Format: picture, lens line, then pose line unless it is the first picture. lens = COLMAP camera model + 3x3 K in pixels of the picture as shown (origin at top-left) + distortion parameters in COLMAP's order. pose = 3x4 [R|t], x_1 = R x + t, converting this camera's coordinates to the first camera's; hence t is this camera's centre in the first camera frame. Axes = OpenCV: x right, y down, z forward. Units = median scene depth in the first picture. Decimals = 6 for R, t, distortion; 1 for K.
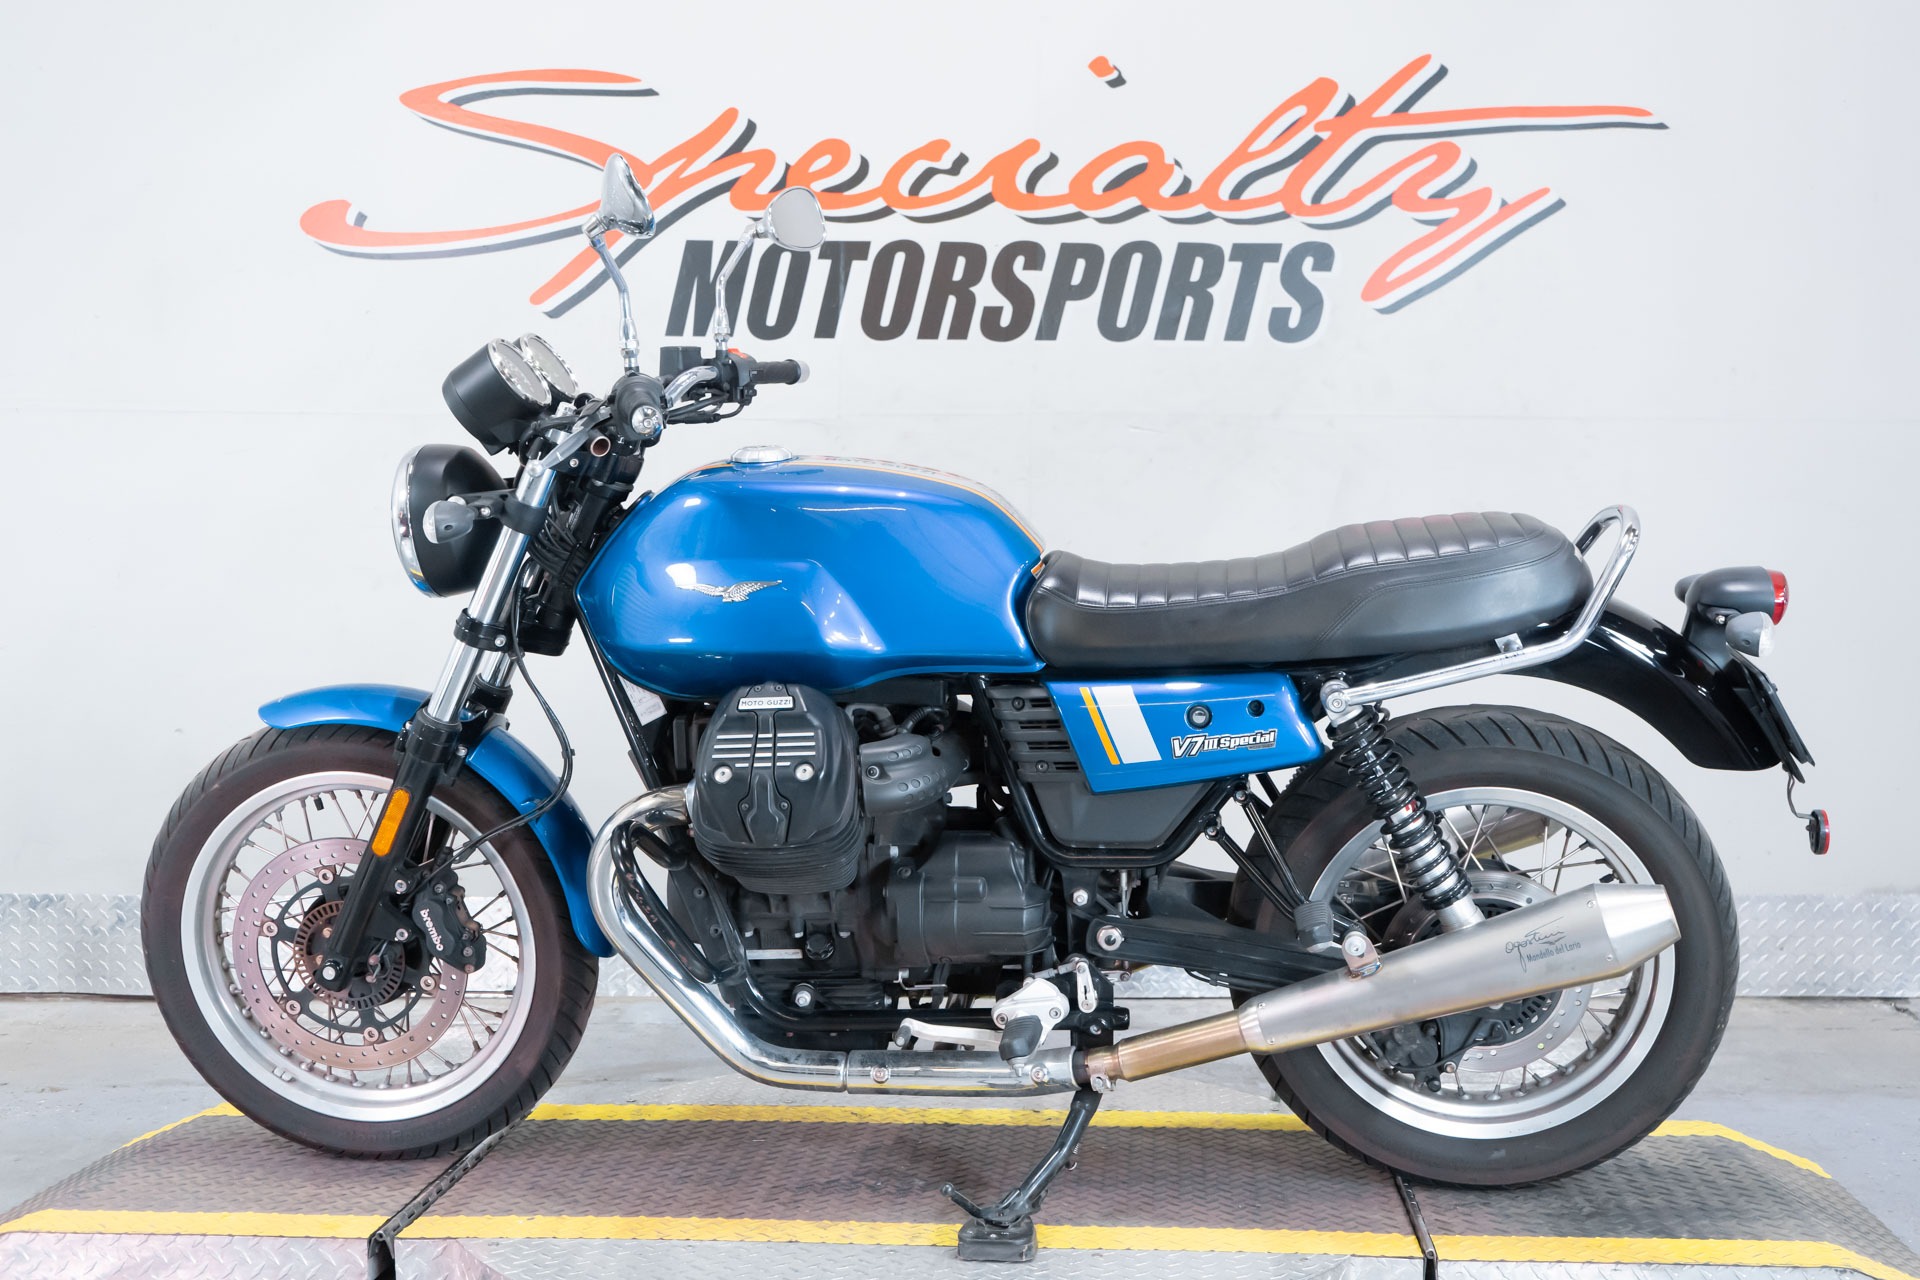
lens RADIAL K [[2207.7, 0, 961.6], [0, 2207.7, 631.6], [0, 0, 1]] dist [0.020751, 0.000000]
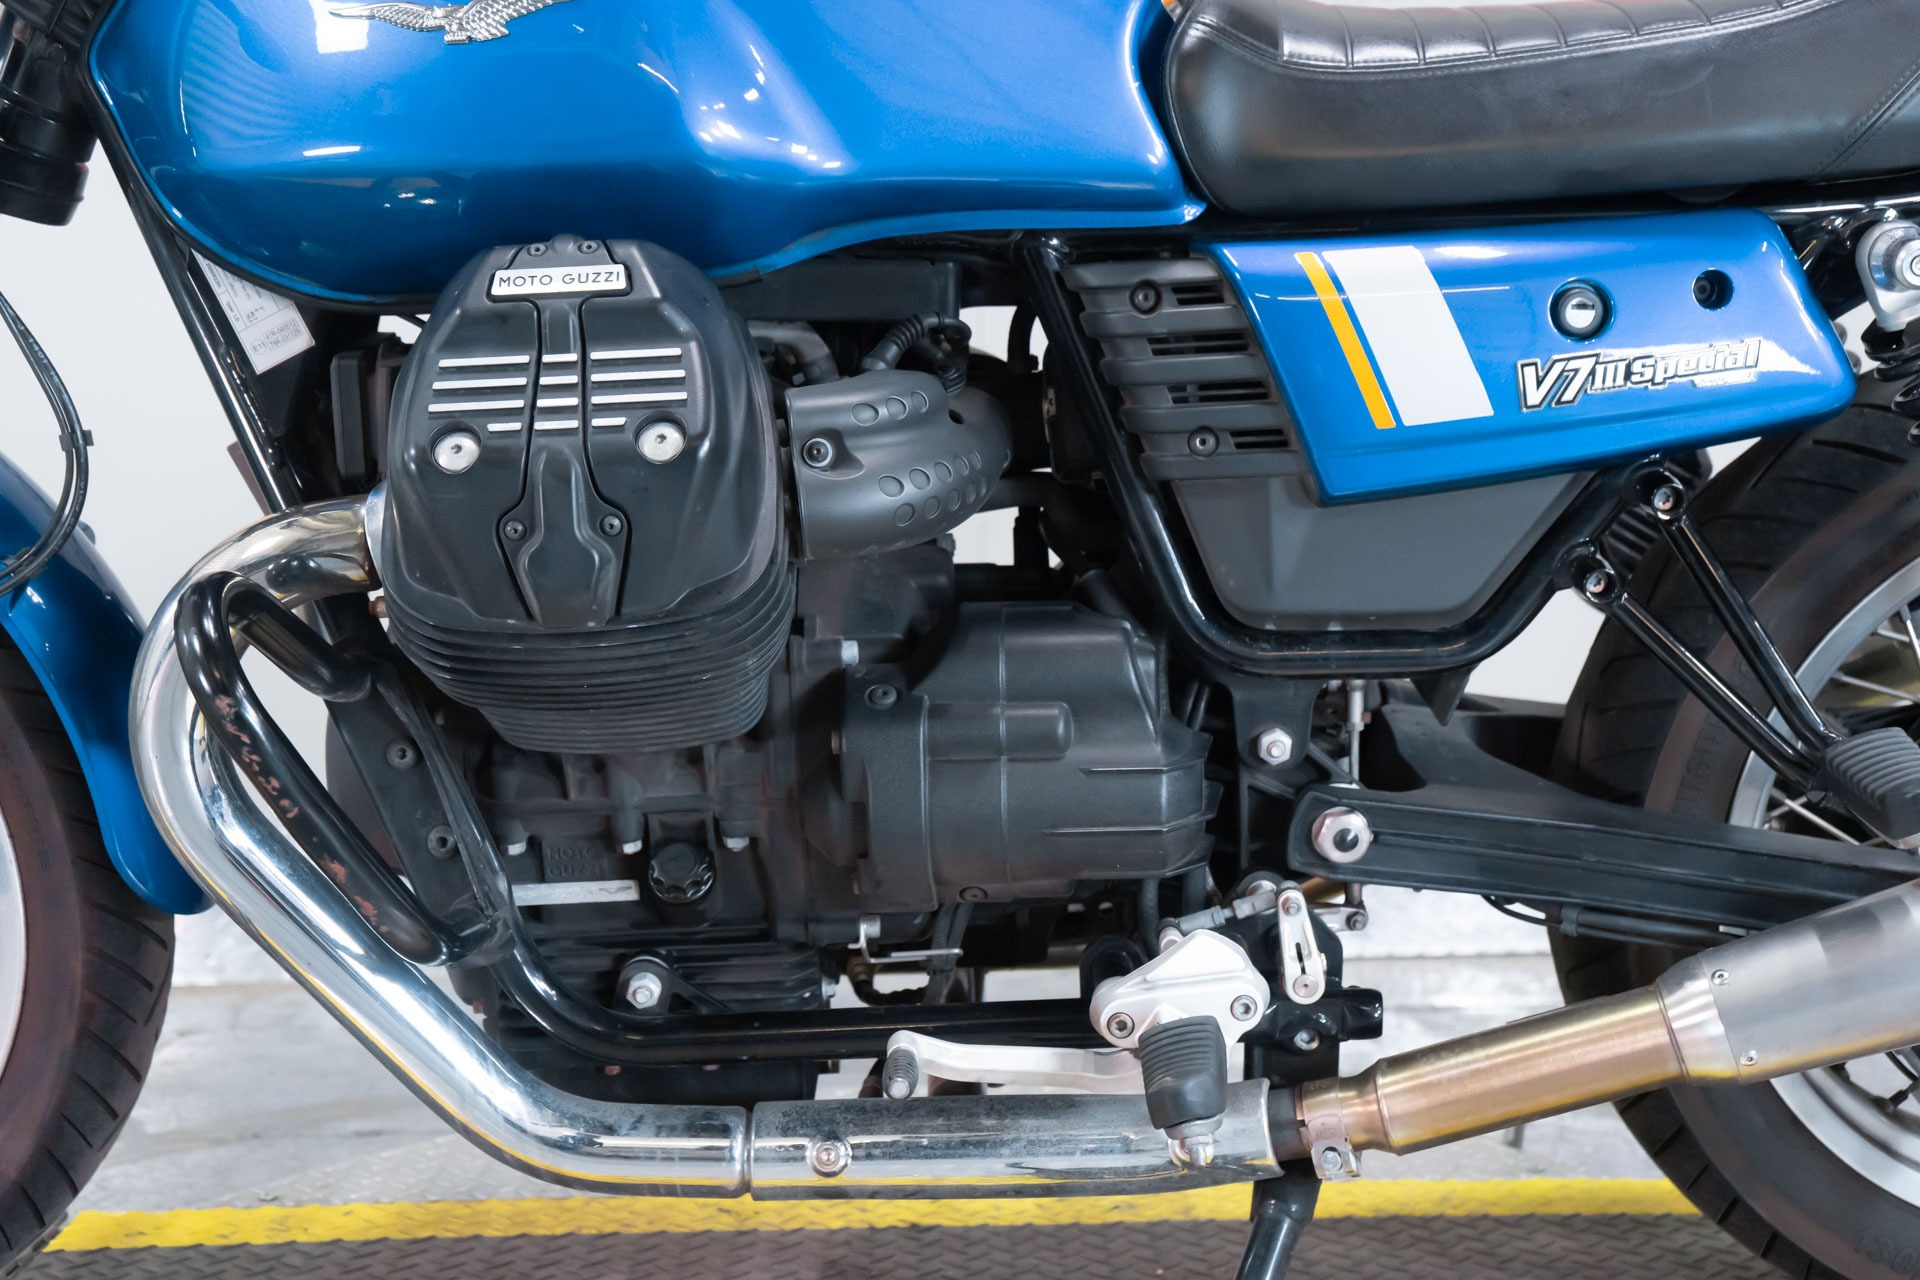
lens RADIAL K [[2532.0, 0, 963.8], [0, 2532.0, 639.4], [0, 0, 1]] dist [0.021806, 0.000000]
pose [[0.994124, -0.017989, 0.106746, -0.062798], [0.013447, 0.998980, 0.043114, 0.076447], [-0.107413, -0.041425, 0.993351, 0.502817]]
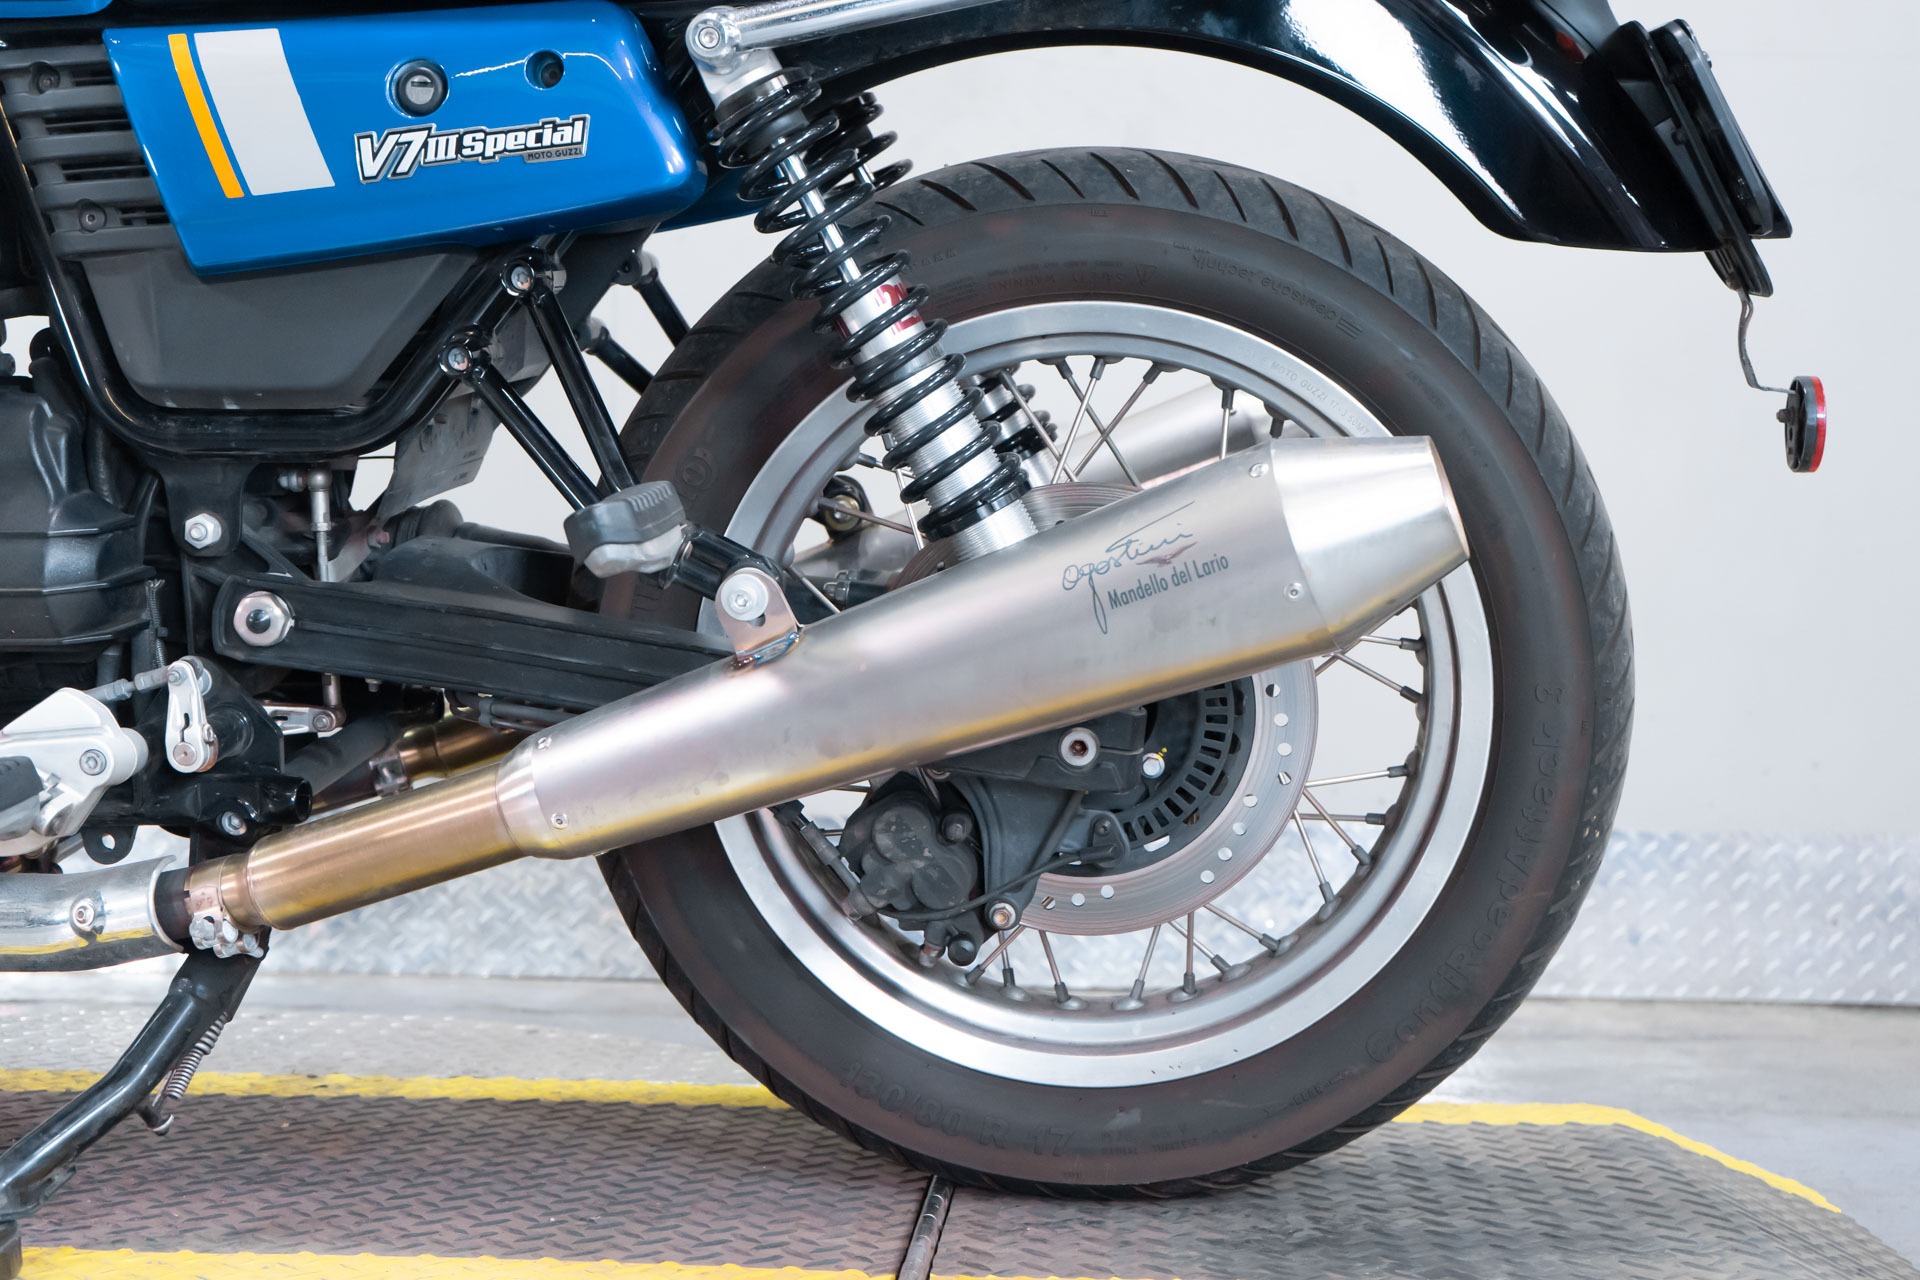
lens RADIAL K [[2532.0, 0, 965.3], [0, 2532.0, 634.6], [0, 0, 1]] dist [0.021806, 0.000000]
pose [[0.999644, 0.017827, 0.019848, 0.202228], [-0.016918, 0.998841, -0.045059, 0.163513], [-0.020628, 0.044707, 0.998787, 0.475321]]
